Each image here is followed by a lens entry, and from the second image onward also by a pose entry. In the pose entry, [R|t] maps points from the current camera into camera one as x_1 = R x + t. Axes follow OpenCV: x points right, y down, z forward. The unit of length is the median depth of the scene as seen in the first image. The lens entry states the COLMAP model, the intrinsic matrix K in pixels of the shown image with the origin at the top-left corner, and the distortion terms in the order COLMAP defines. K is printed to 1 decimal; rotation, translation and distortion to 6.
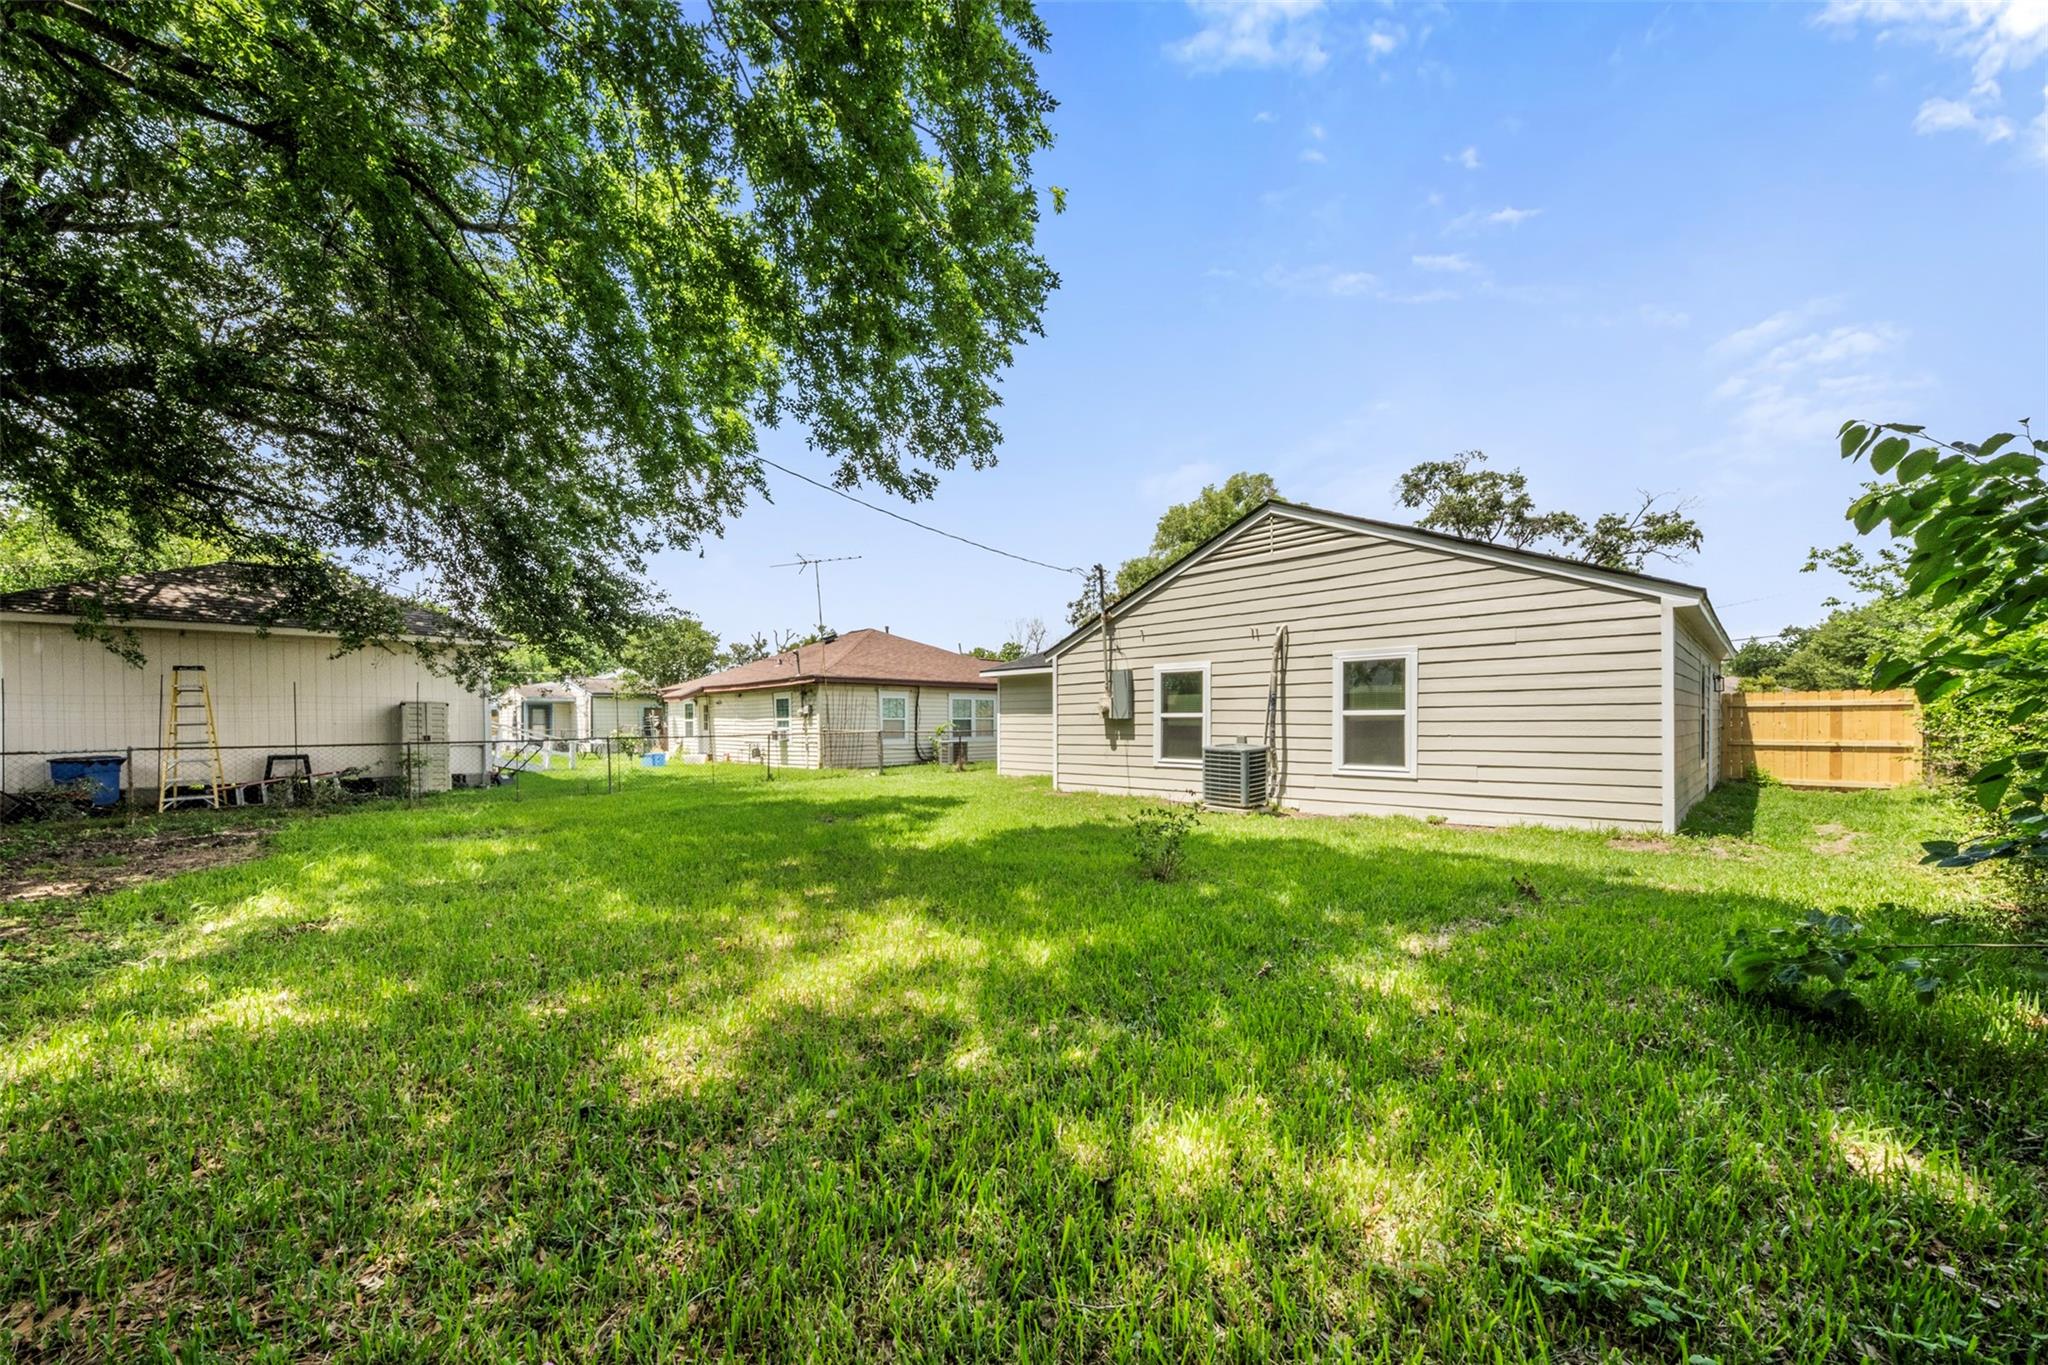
lens RADIAL K [[752.6, 0, 1020.5], [0, 752.6, 706.0], [0, 0, 1]] dist [0.011267, -0.002384]
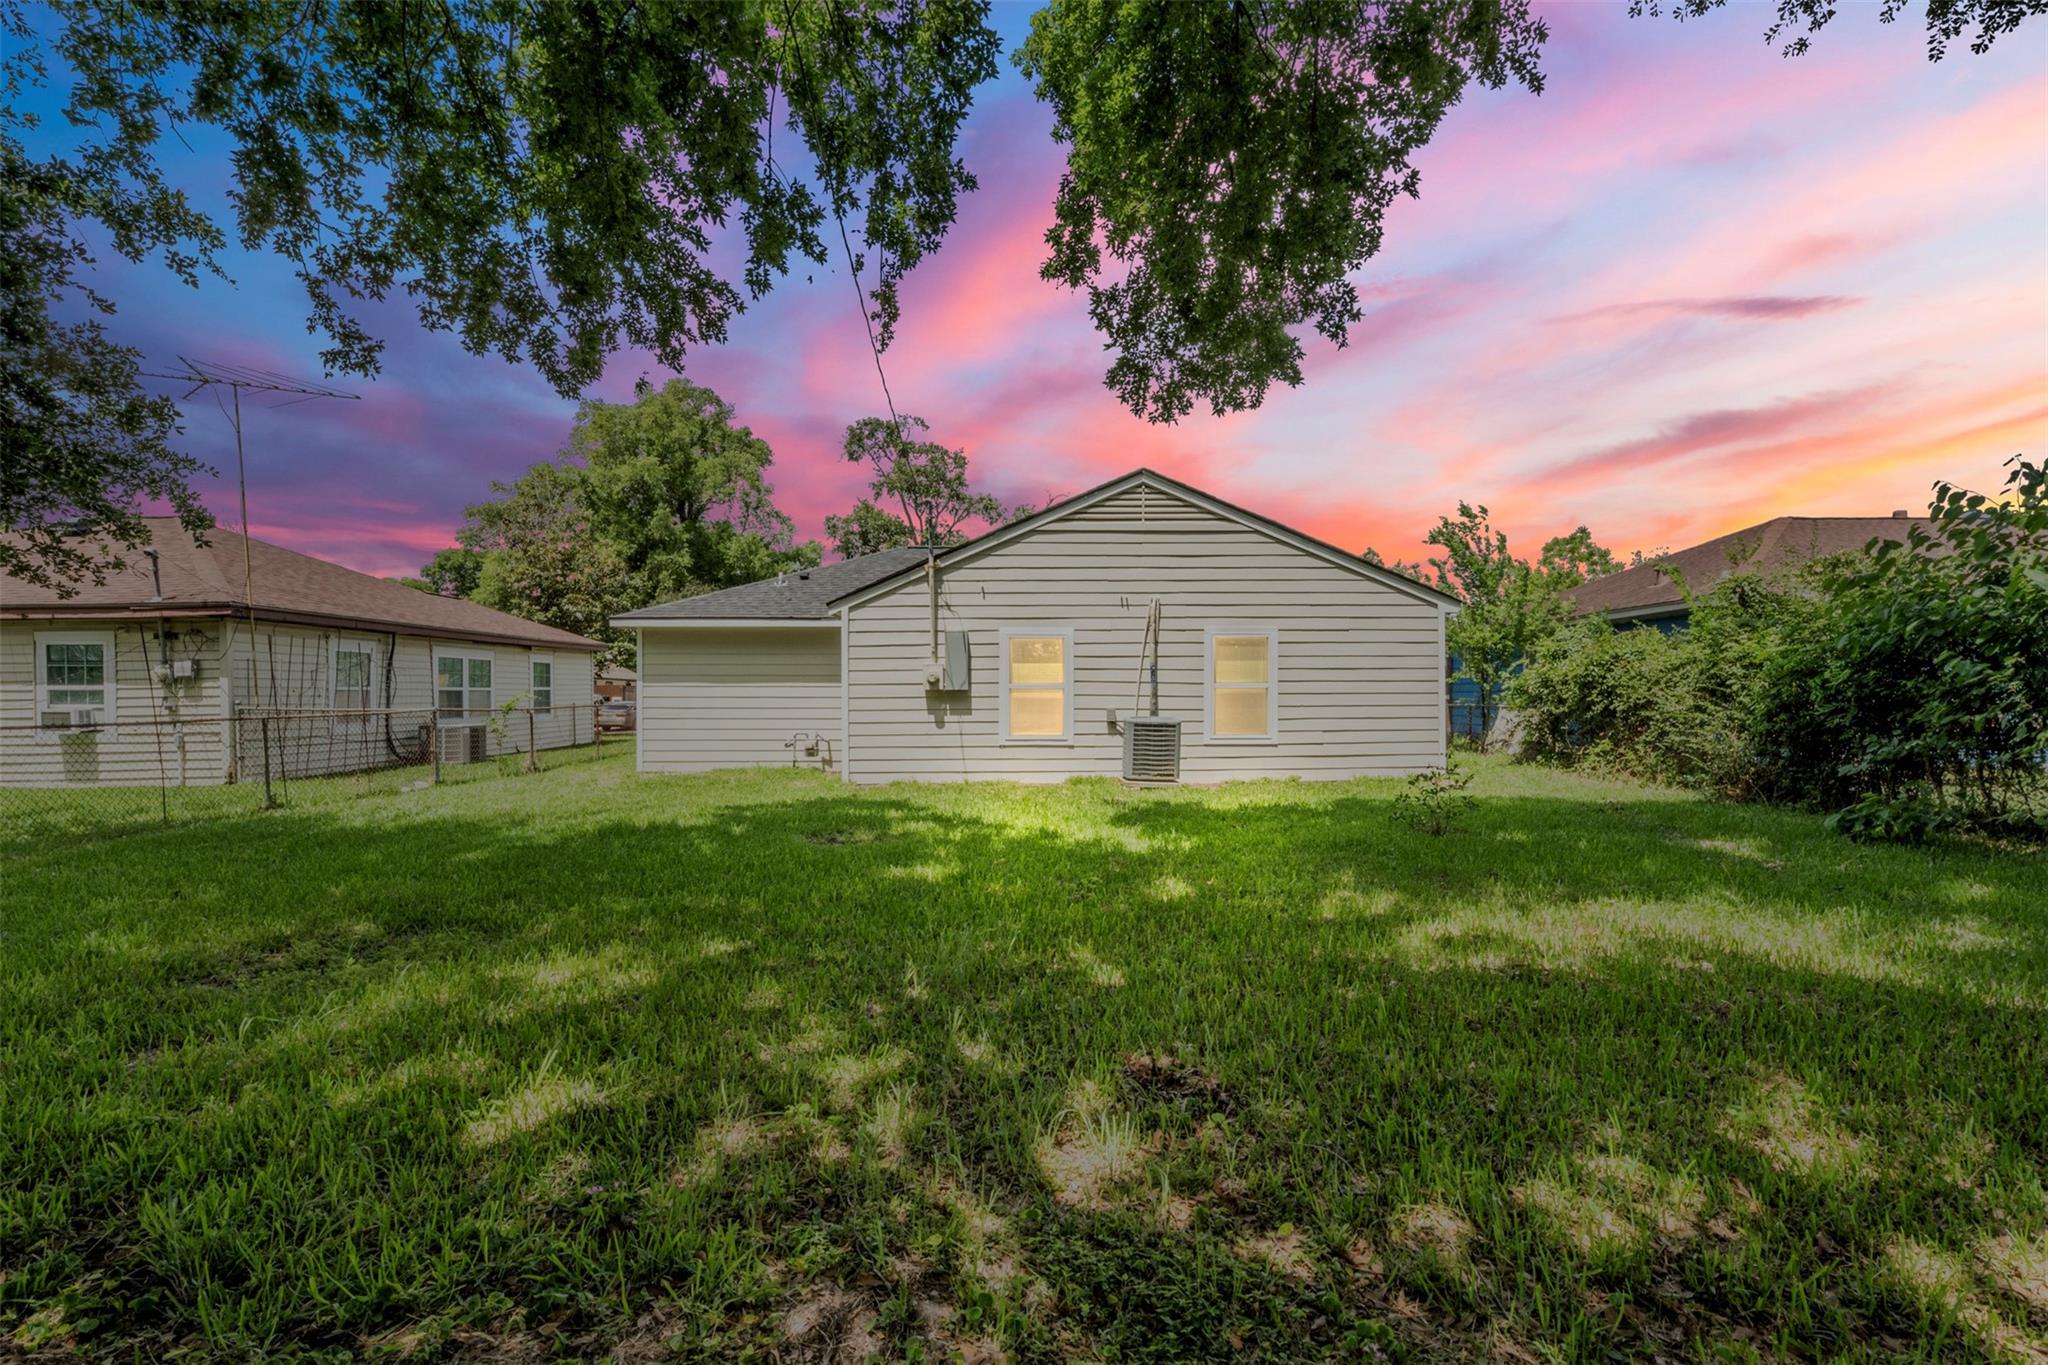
lens RADIAL K [[921.5, 0, 1021.0], [0, 921.5, 683.4], [0, 0, 1]] dist [-0.000285, -0.000004]
pose [[0.667058, 0.008533, 0.744957, -0.569538], [-0.015953, 0.999869, 0.002832, 0.005693], [-0.744835, -0.013773, 0.667107, 0.266238]]
